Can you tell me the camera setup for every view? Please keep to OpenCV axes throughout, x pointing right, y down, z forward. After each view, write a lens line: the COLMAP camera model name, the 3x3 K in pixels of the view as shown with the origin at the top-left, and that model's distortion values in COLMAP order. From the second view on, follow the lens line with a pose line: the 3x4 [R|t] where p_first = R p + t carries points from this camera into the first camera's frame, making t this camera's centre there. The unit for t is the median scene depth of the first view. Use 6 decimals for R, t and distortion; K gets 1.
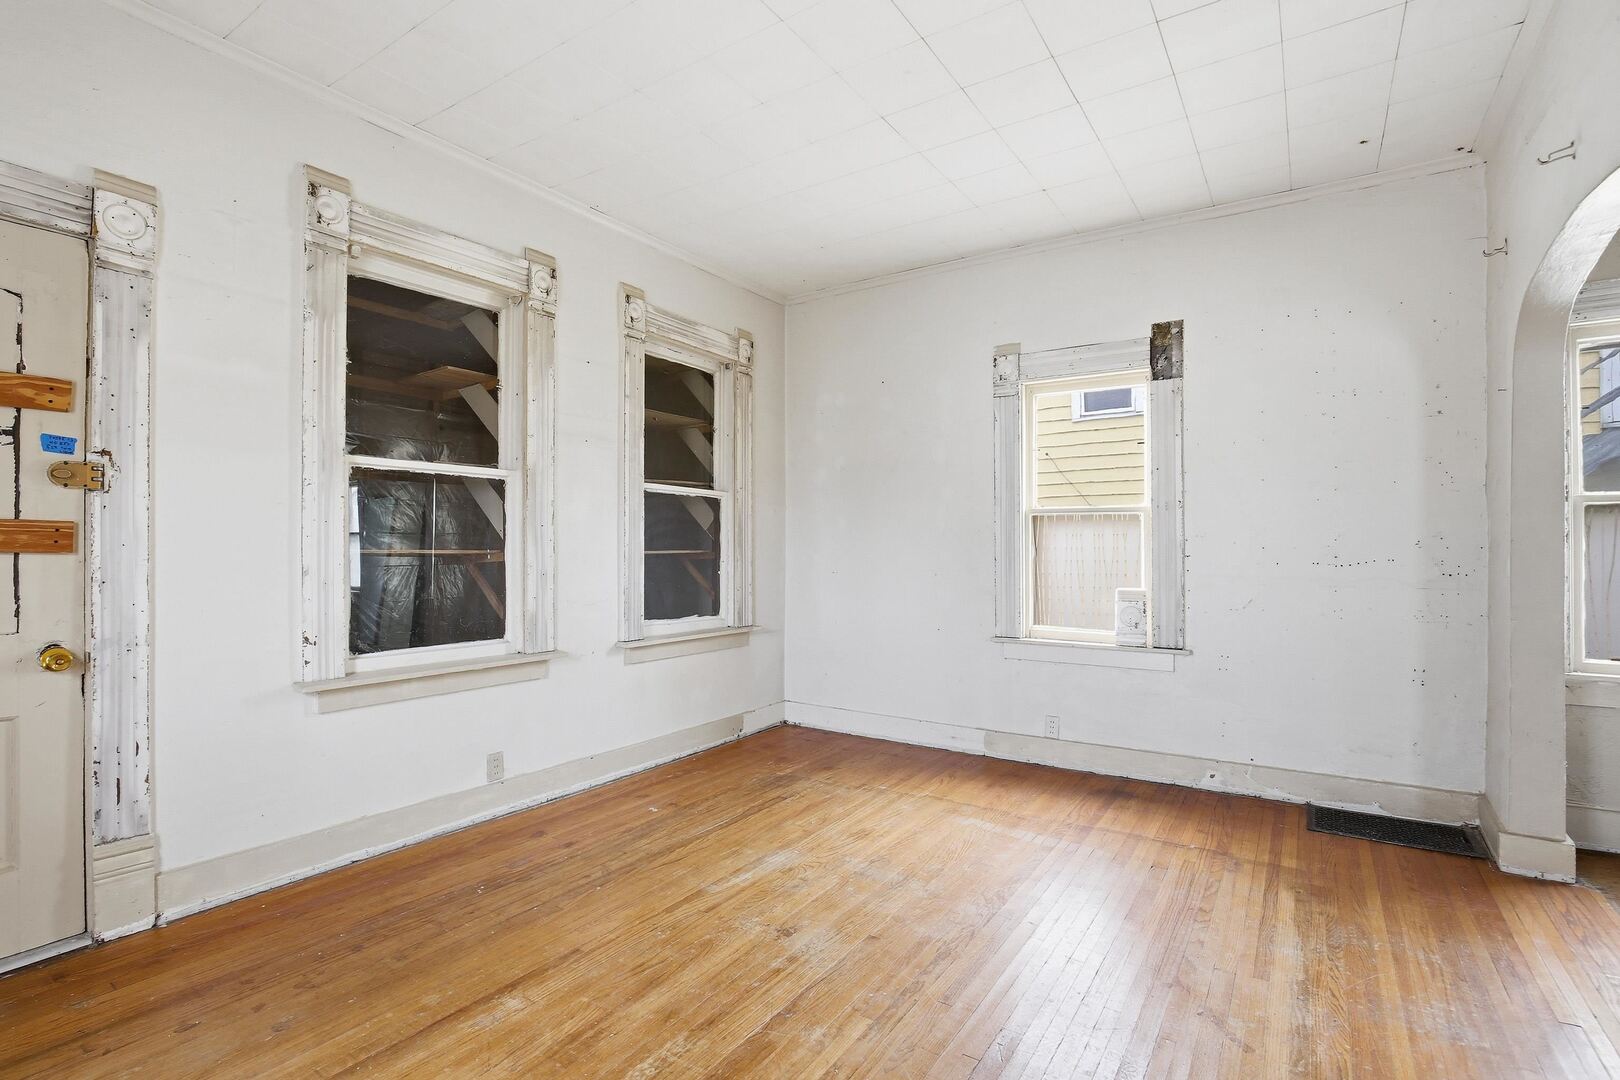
lens RADIAL K [[760.6, 0, 814.4], [0, 760.6, 543.4], [0, 0, 1]] dist [-0.038249, 0.004636]
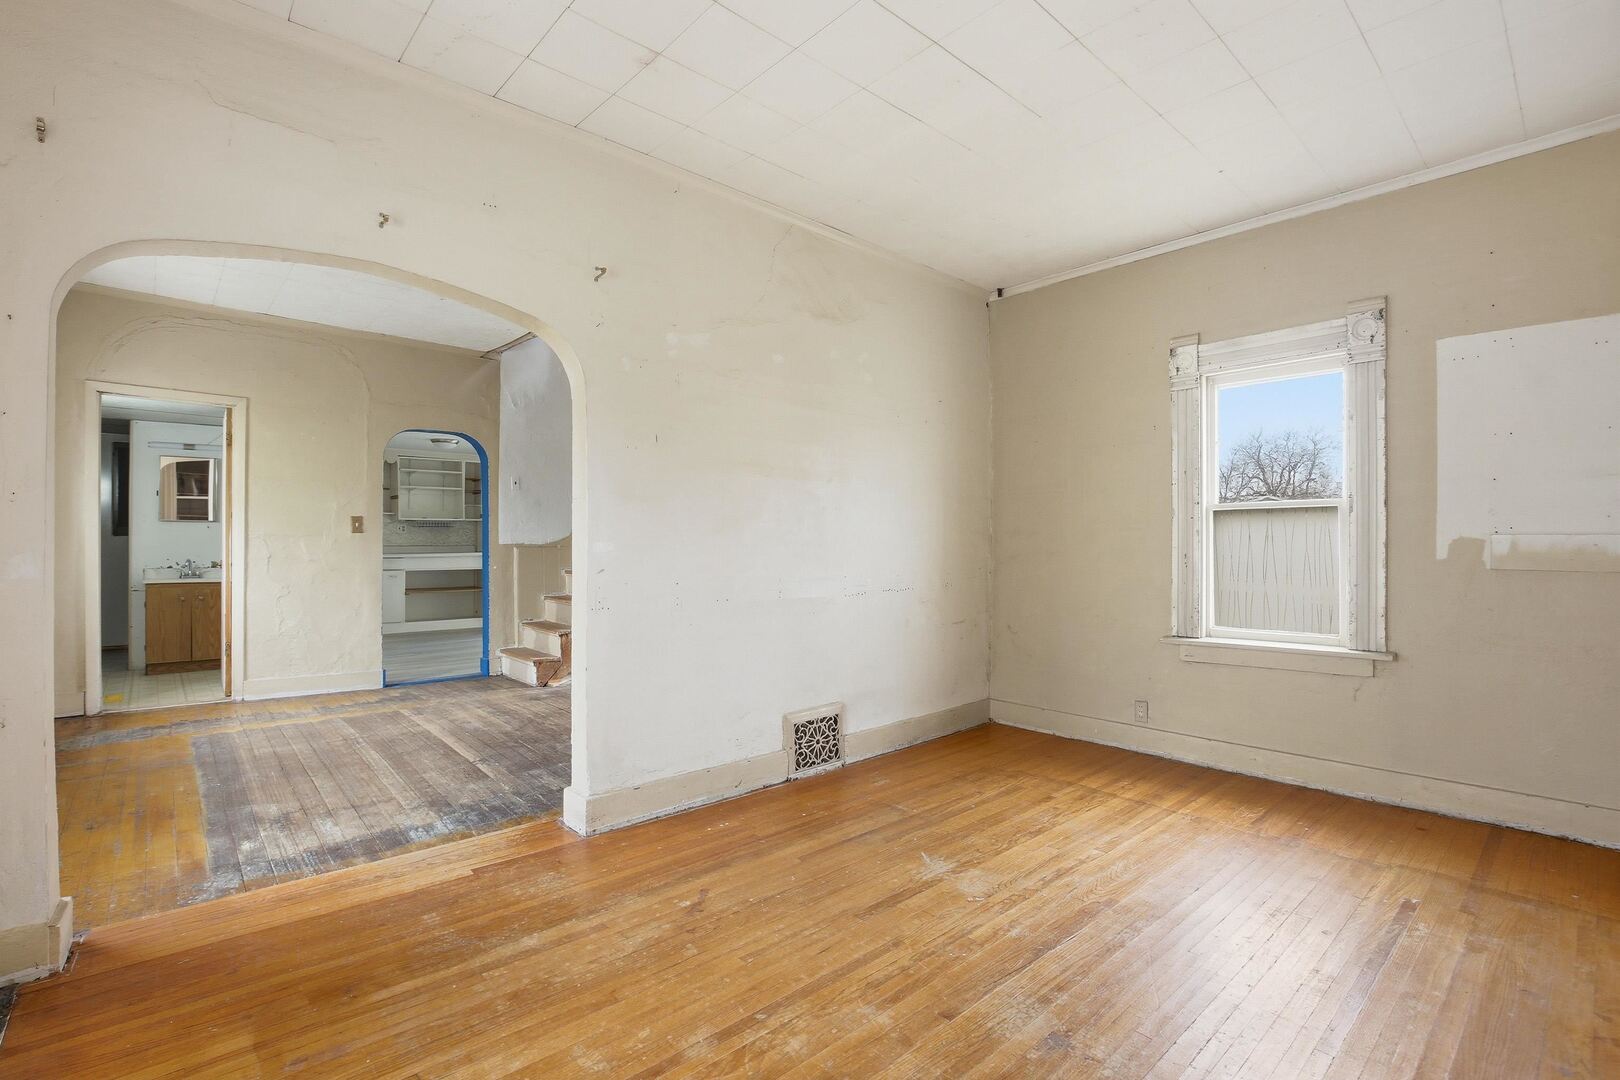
lens RADIAL K [[760.6, 0, 813.6], [0, 760.6, 542.4], [0, 0, 1]] dist [-0.038249, 0.004636]
pose [[-0.970450, -0.002247, 0.241293, 0.012728], [-0.003099, 0.999990, -0.003153, 0.005782], [-0.241283, -0.003808, -0.970447, 1.026751]]
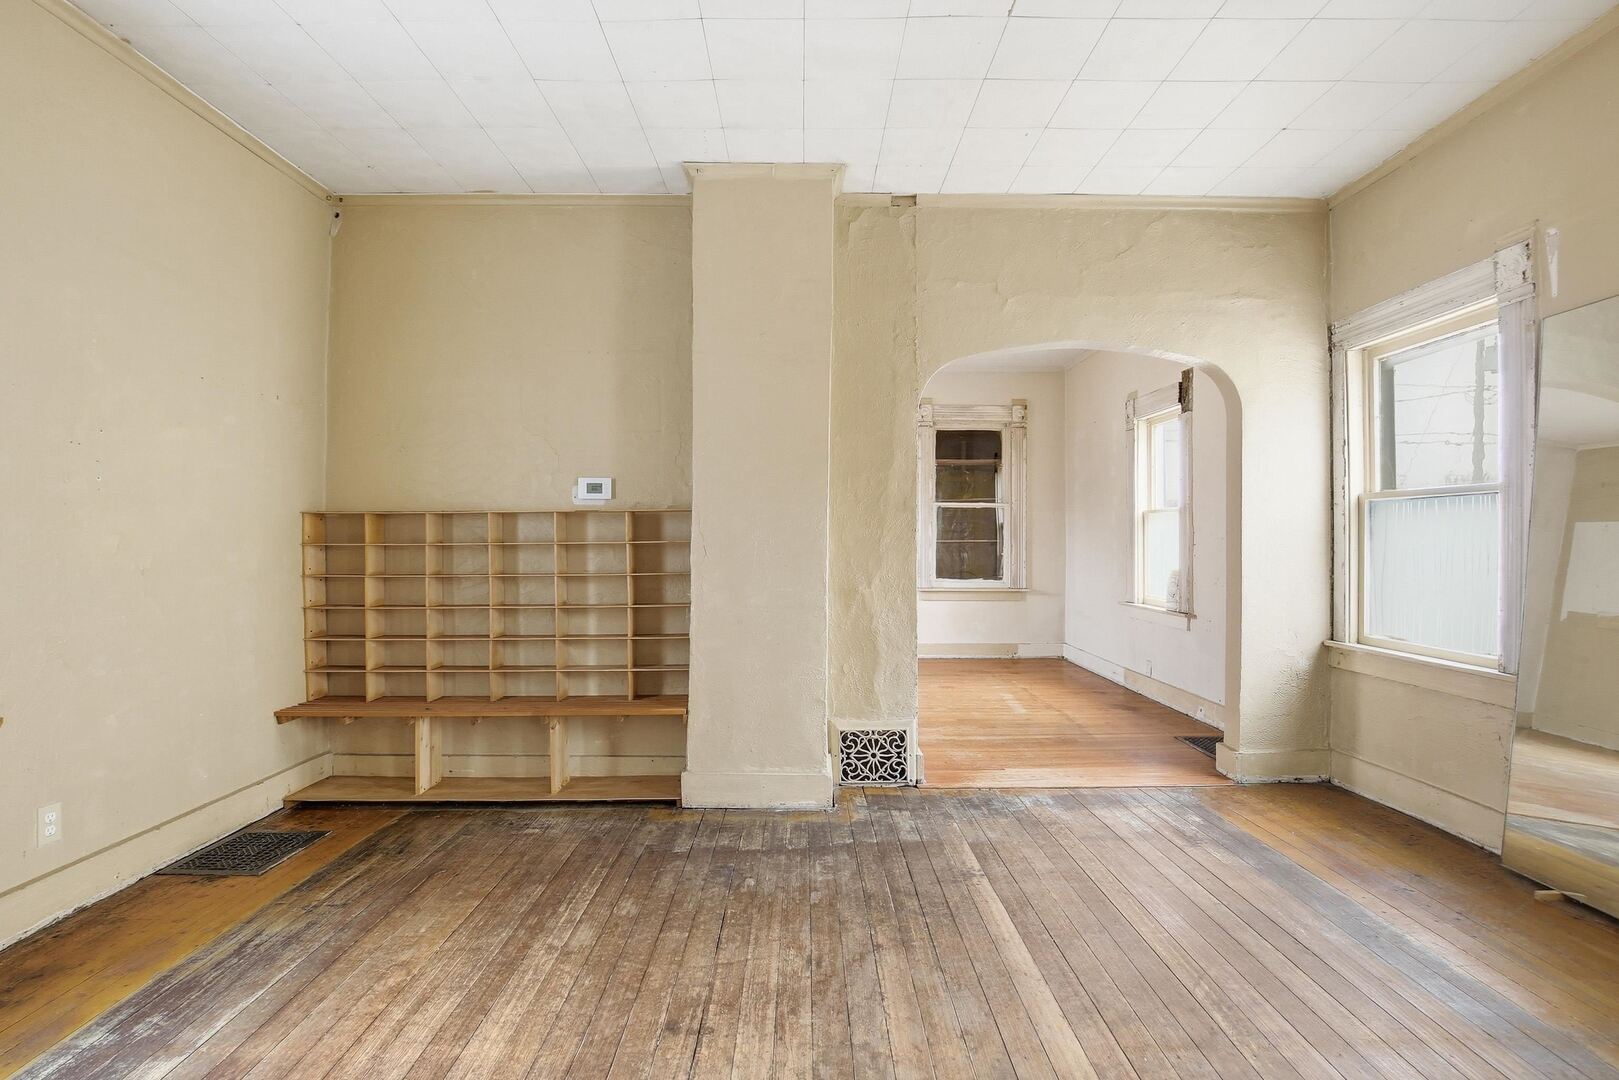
lens RADIAL K [[760.1, 0, 803.9], [0, 760.1, 541.2], [0, 0, 1]] dist [-0.038249, 0.004636]
pose [[0.565963, 0.002871, -0.824426, 1.114001], [0.002602, 0.999983, 0.005269, 0.002696], [0.824427, -0.005127, 0.565946, -0.299267]]
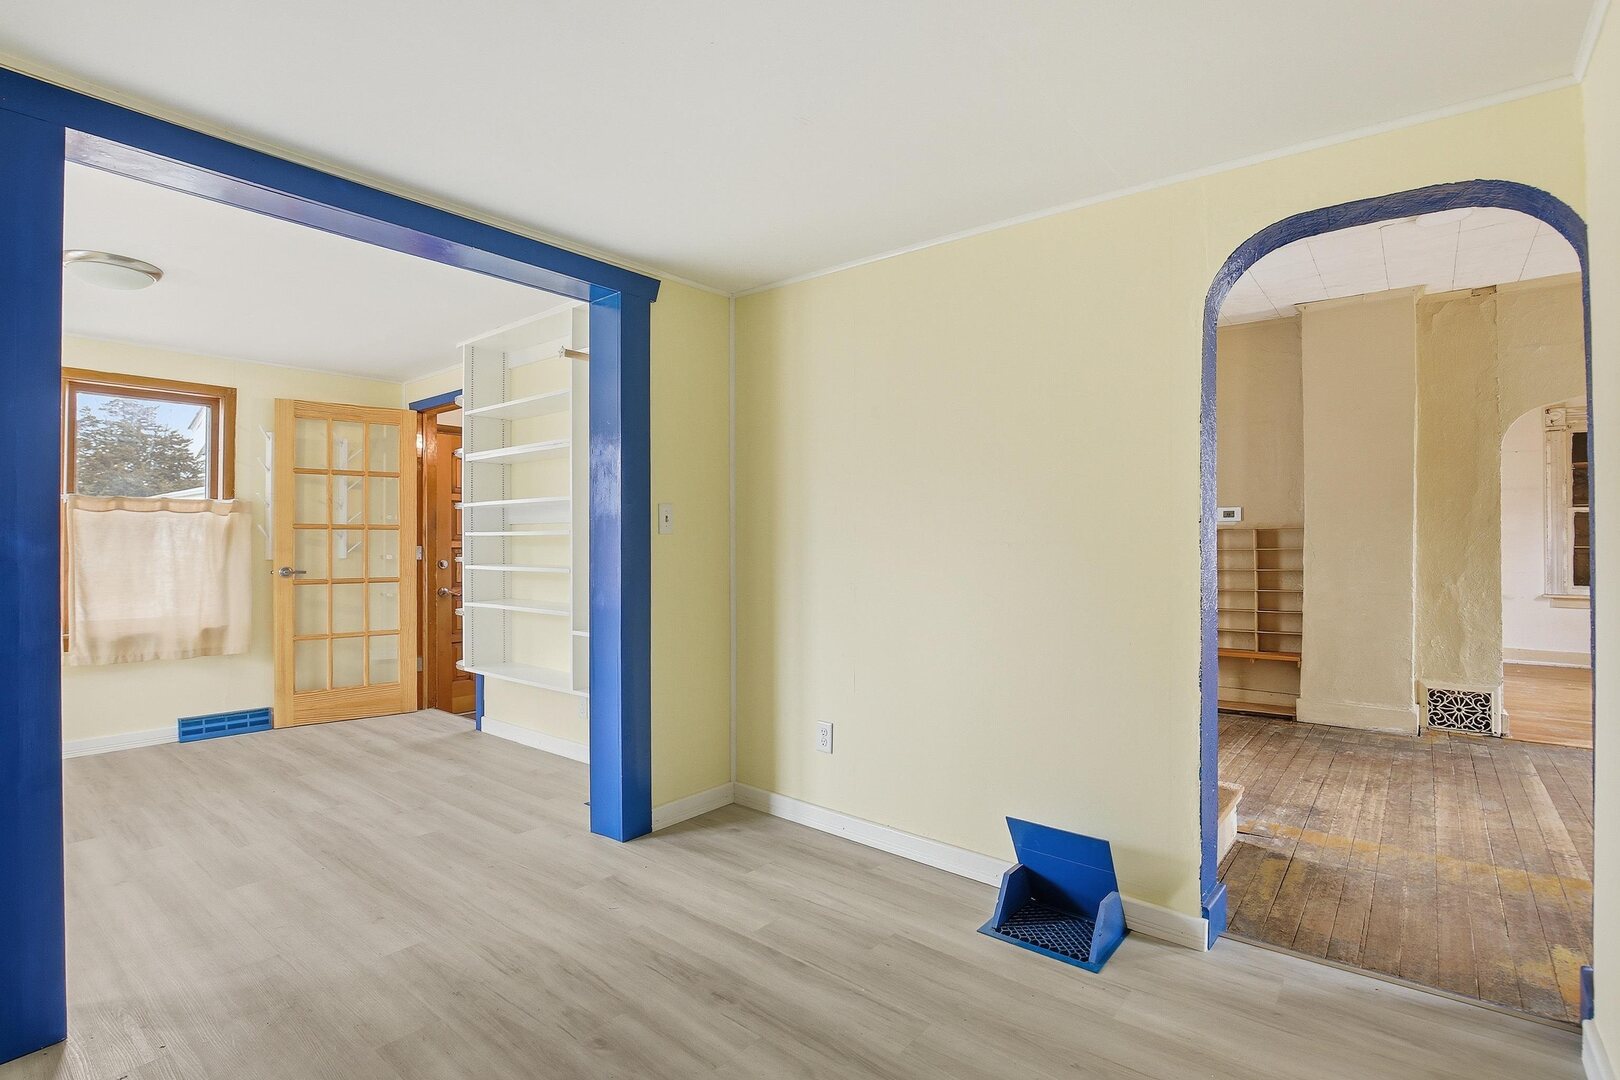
lens RADIAL K [[760.6, 0, 800.1], [0, 760.6, 536.7], [0, 0, 1]] dist [-0.038249, 0.004636]
pose [[-0.097368, -0.006563, -0.995227, 1.684133], [0.004754, 0.999964, -0.007059, -0.008798], [0.995237, -0.005418, -0.097333, -0.645014]]
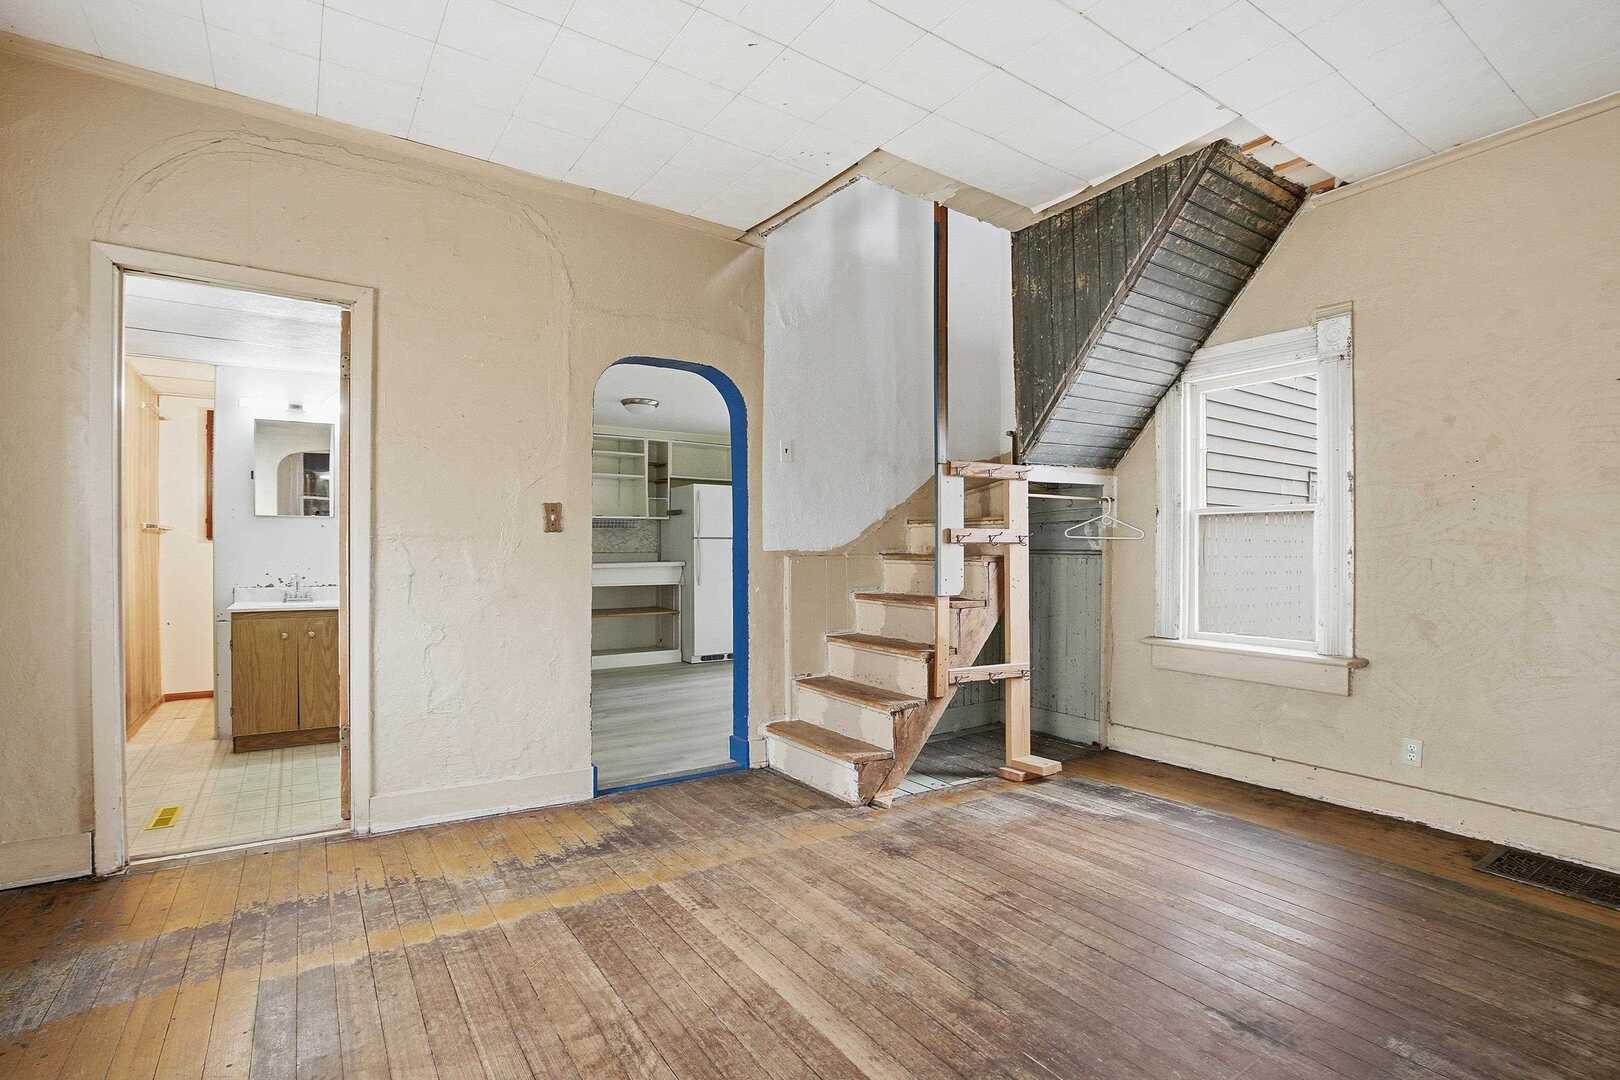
lens RADIAL K [[760.6, 0, 799.6], [0, 760.6, 551.2], [0, 0, 1]] dist [-0.038249, 0.004636]
pose [[-0.926733, -0.002972, 0.375709, 0.644356], [-0.002577, 0.999995, 0.001554, 0.005080], [-0.375712, 0.000472, -0.926736, 0.513158]]
